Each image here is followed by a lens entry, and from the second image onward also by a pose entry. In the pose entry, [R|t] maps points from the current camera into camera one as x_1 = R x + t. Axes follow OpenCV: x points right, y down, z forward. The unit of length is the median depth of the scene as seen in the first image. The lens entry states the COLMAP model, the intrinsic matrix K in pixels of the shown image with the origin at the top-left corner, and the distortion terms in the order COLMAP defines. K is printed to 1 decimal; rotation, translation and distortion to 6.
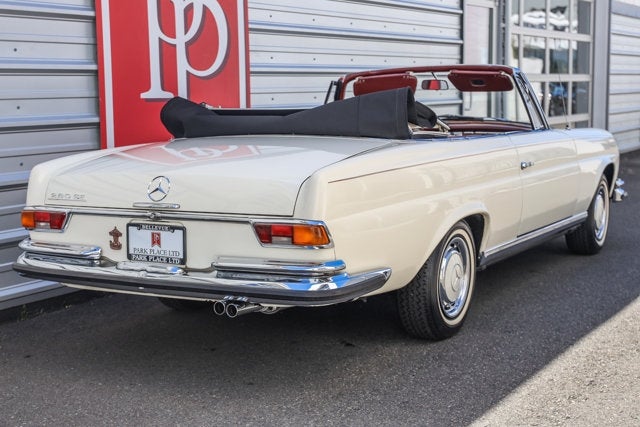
lens RADIAL K [[928.6, 0, 320.1], [0, 928.6, 215.1], [0, 0, 1]] dist [-0.000371, 0.000000]
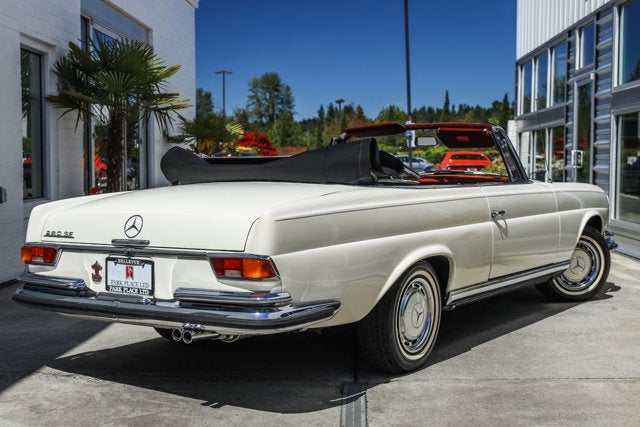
lens RADIAL K [[928.6, 0, 321.2], [0, 928.6, 214.0], [0, 0, 1]] dist [-0.000371, 0.000000]
pose [[0.996476, 0.011373, -0.083101, 0.140575], [-0.016398, 0.998061, -0.060037, 0.019010], [0.082257, 0.061188, 0.994731, -0.088364]]
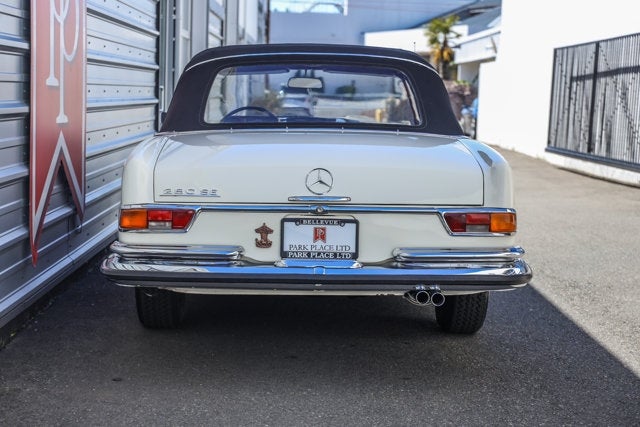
lens RADIAL K [[1111.2, 0, 318.7], [0, 1111.2, 215.8], [0, 0, 1]] dist [-0.013297, 0.000000]
pose [[0.874261, -0.018400, 0.485107, -0.716688], [0.029815, 0.999430, -0.015824, 0.024605], [-0.484539, 0.028298, 0.874312, 0.005180]]
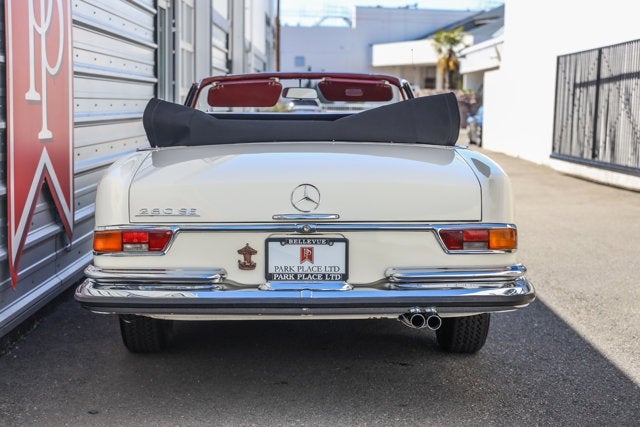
lens RADIAL K [[1111.2, 0, 324.1], [0, 1111.2, 217.0], [0, 0, 1]] dist [-0.013297, 0.000000]
pose [[0.873971, -0.027162, 0.485218, -0.666302], [0.044485, 0.998716, -0.024218, 0.016260], [-0.483937, 0.042751, 0.874058, 0.058807]]
